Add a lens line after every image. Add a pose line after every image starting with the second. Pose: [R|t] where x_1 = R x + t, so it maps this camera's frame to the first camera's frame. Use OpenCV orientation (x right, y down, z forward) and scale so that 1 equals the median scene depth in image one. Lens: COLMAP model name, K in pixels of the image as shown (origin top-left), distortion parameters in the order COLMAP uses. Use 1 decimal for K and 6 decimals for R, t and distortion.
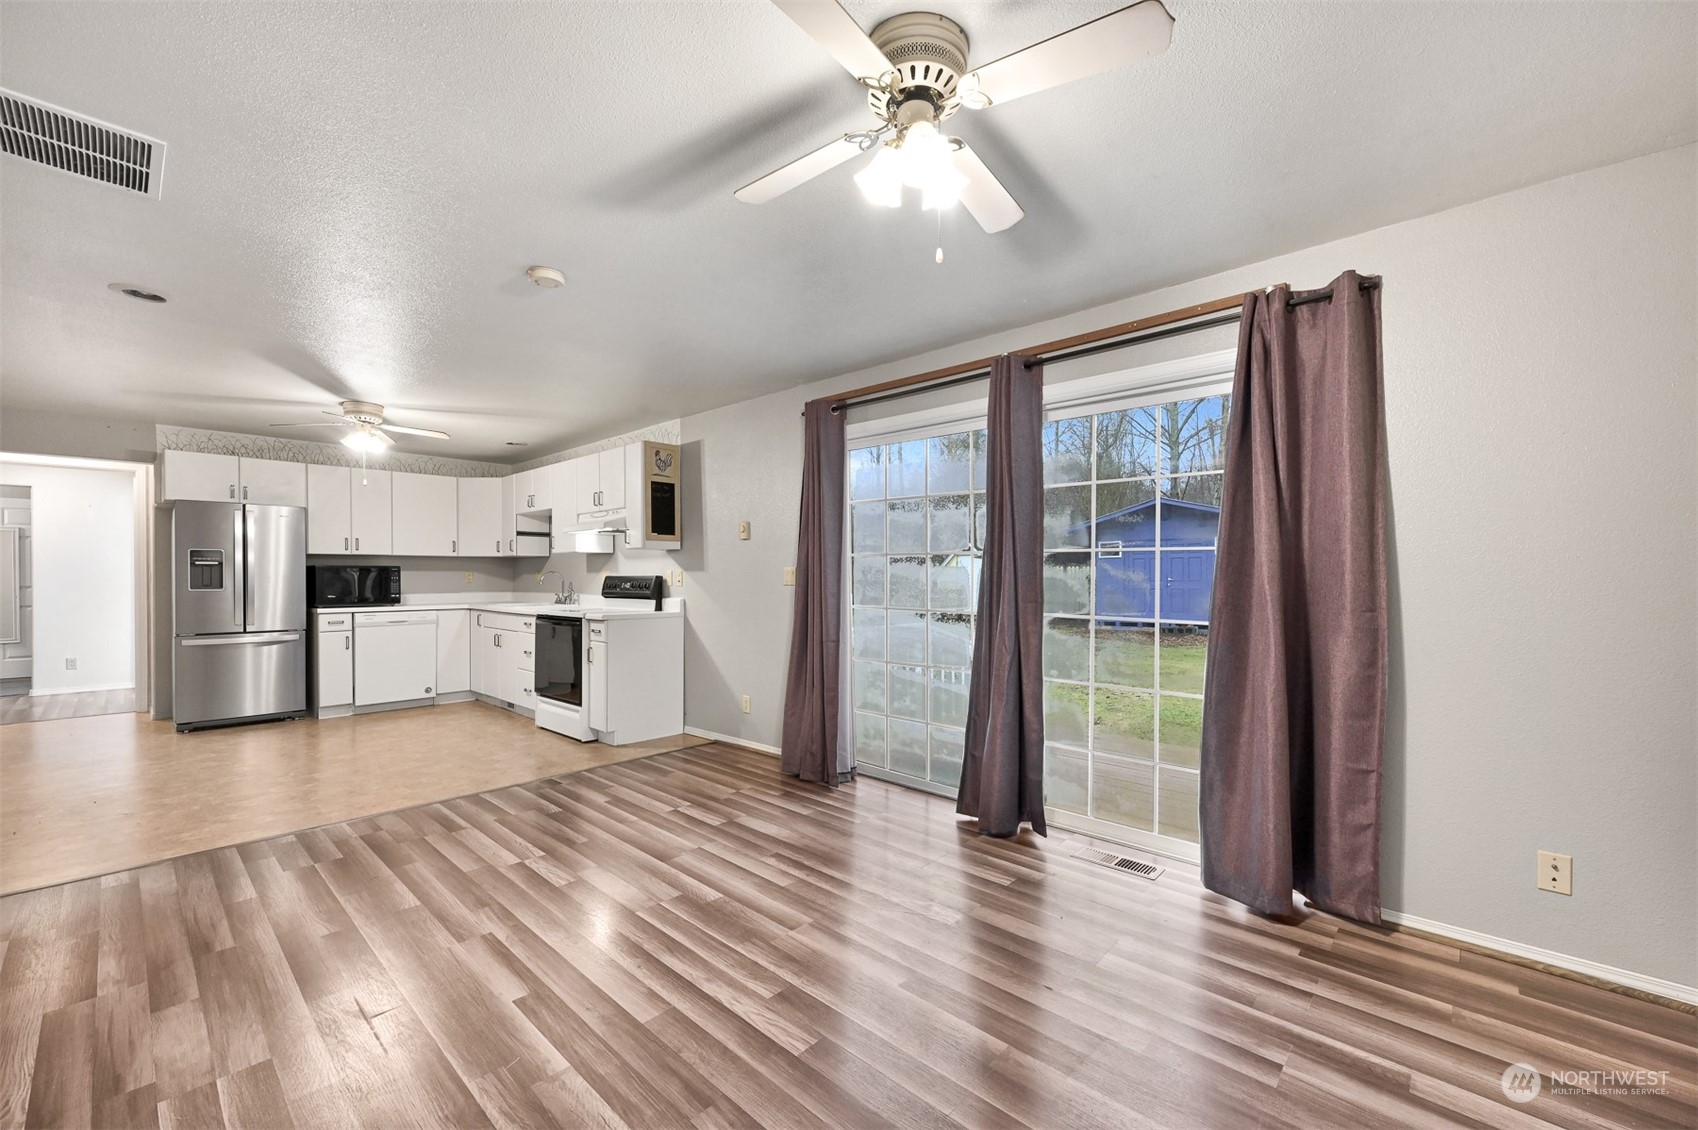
lens RADIAL K [[671.0, 0, 840.8], [0, 671.0, 578.7], [0, 0, 1]] dist [-0.001199, -0.000129]
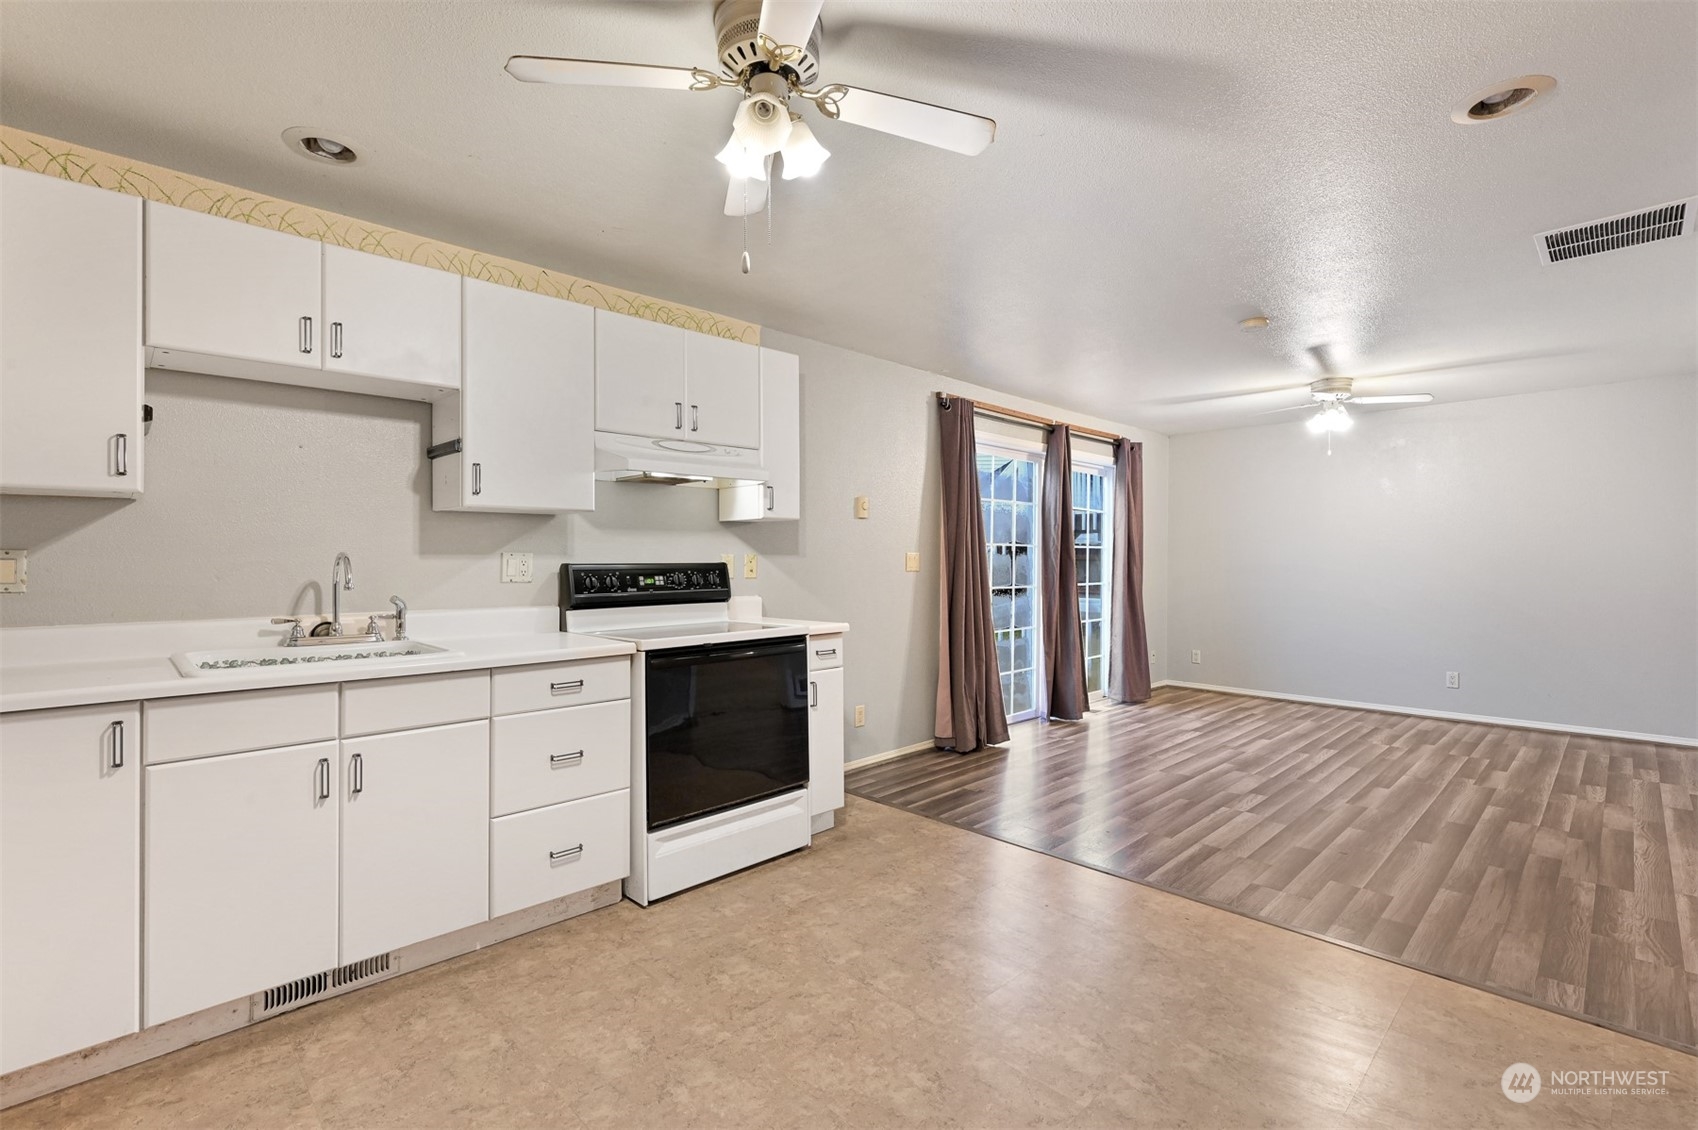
lens RADIAL K [[768.6, 0, 840.6], [0, 768.6, 553.6], [0, 0, 1]] dist [0.001905, -0.000805]
pose [[0.053138, 0.008151, 0.998554, -1.745144], [0.006881, 0.999940, -0.008529, -0.010233], [-0.998563, 0.007324, 0.053079, 1.546653]]
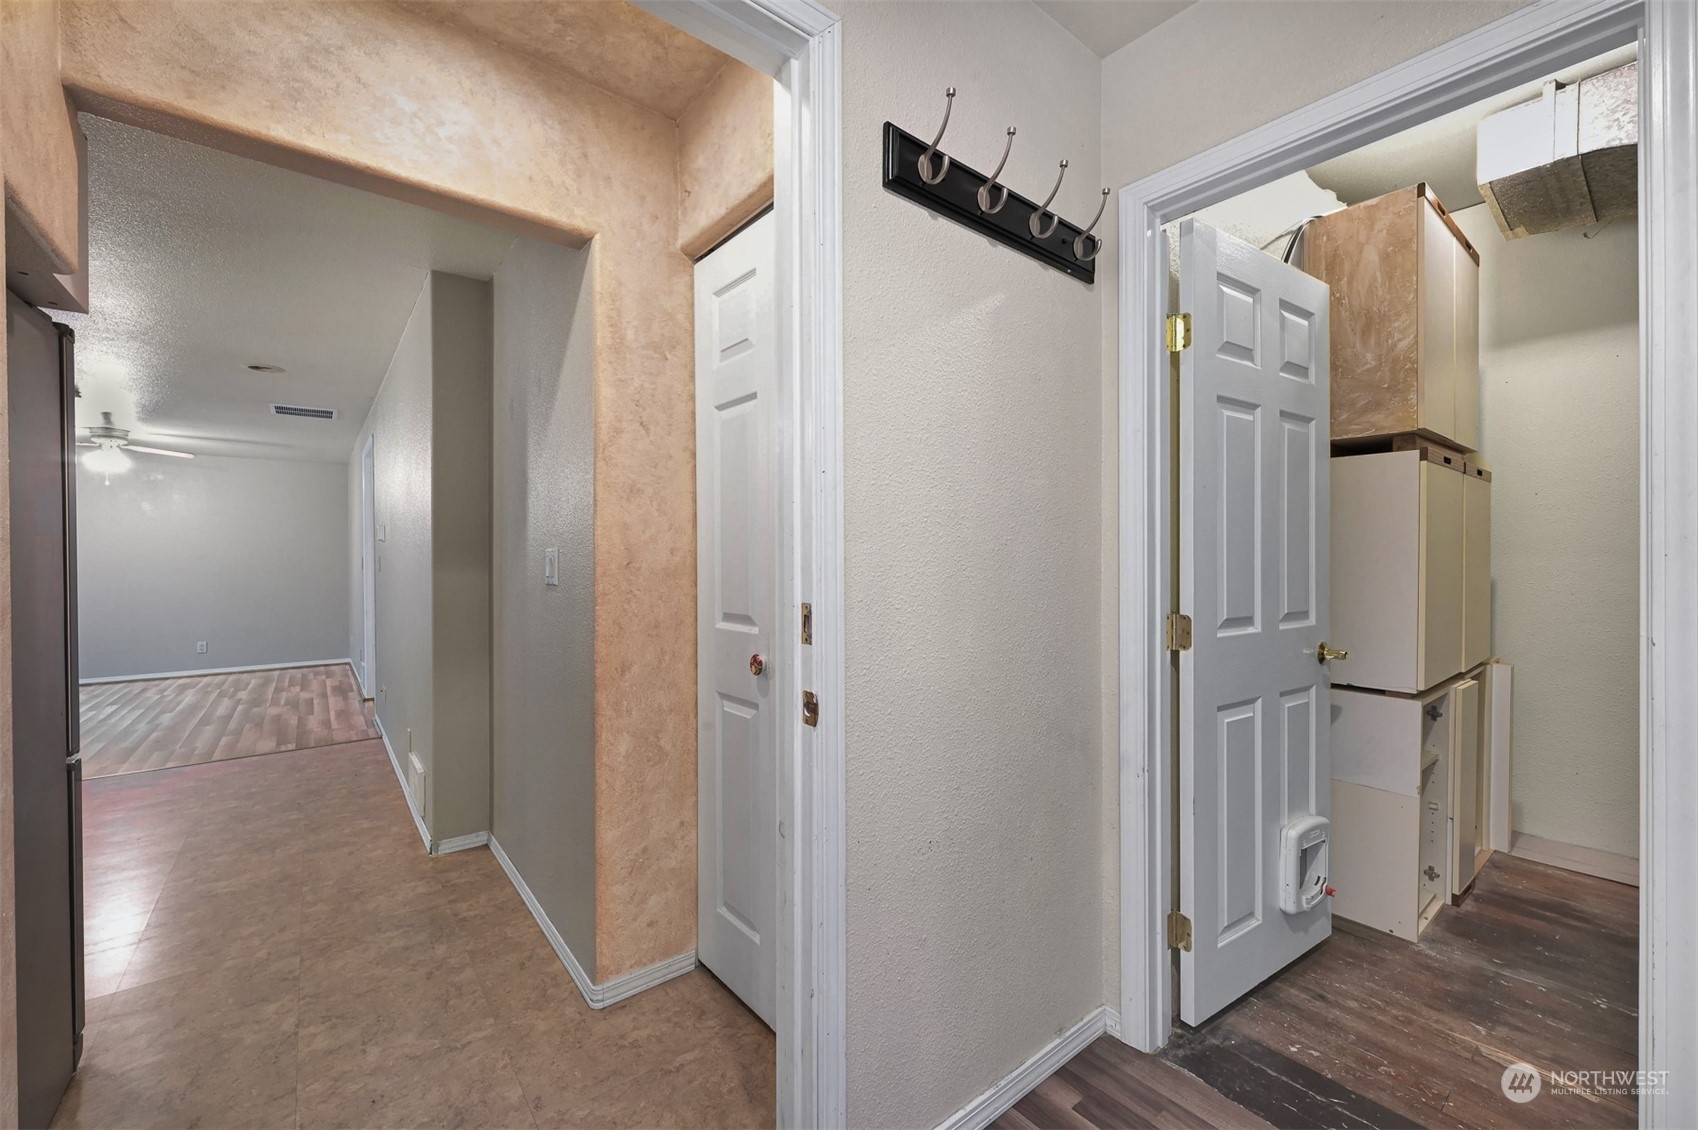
lens RADIAL K [[671.0, 0, 851.8], [0, 671.0, 562.5], [0, 0, 1]] dist [-0.001199, -0.000129]
pose [[-0.989122, 0.005617, 0.146991, -2.451771], [0.007114, 0.999928, 0.009658, -0.013805], [-0.146926, 0.010598, -0.989091, 2.199241]]
